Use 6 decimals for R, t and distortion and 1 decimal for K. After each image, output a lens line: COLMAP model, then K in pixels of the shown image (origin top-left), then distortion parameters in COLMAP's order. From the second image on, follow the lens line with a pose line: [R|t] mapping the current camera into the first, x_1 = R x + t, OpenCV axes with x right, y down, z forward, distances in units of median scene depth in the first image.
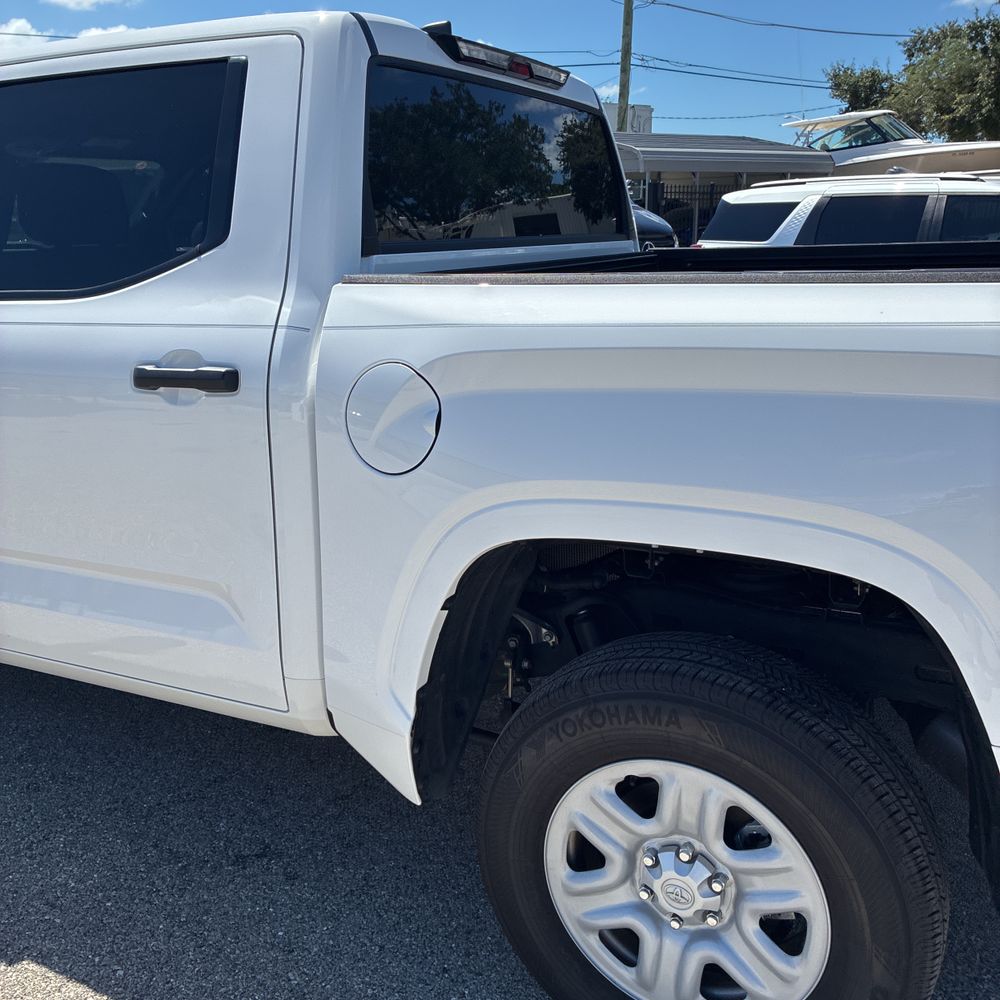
lens RADIAL K [[1009.2, 0, 484.2], [0, 1009.2, 495.9], [0, 0, 1]] dist [0.018118, -0.005504]
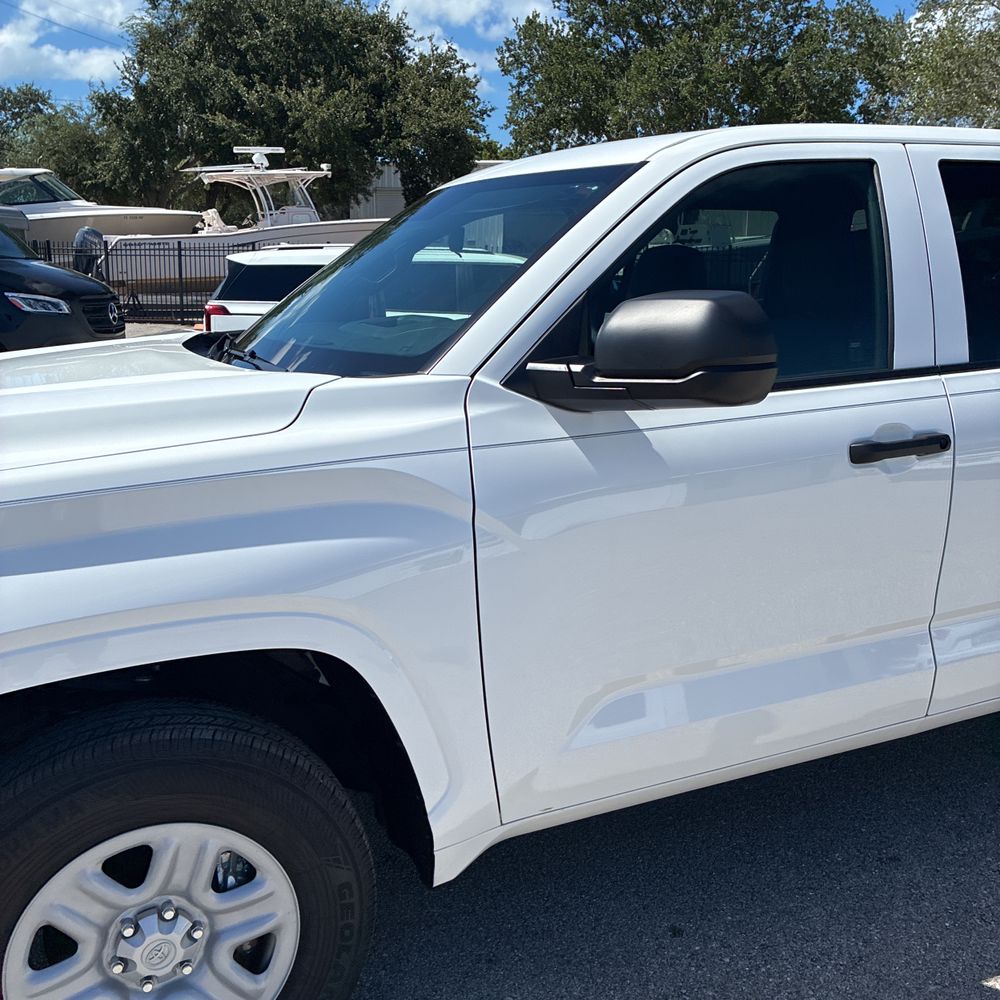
lens RADIAL K [[999.5, 0, 487.9], [0, 999.5, 490.2], [0, 0, 1]] dist [0.041947, -0.007948]
pose [[0.633012, -0.154729, 0.758521, -1.976632], [0.197409, 0.979693, 0.035100, -0.249400], [-0.748549, 0.127520, 0.650702, 0.883475]]
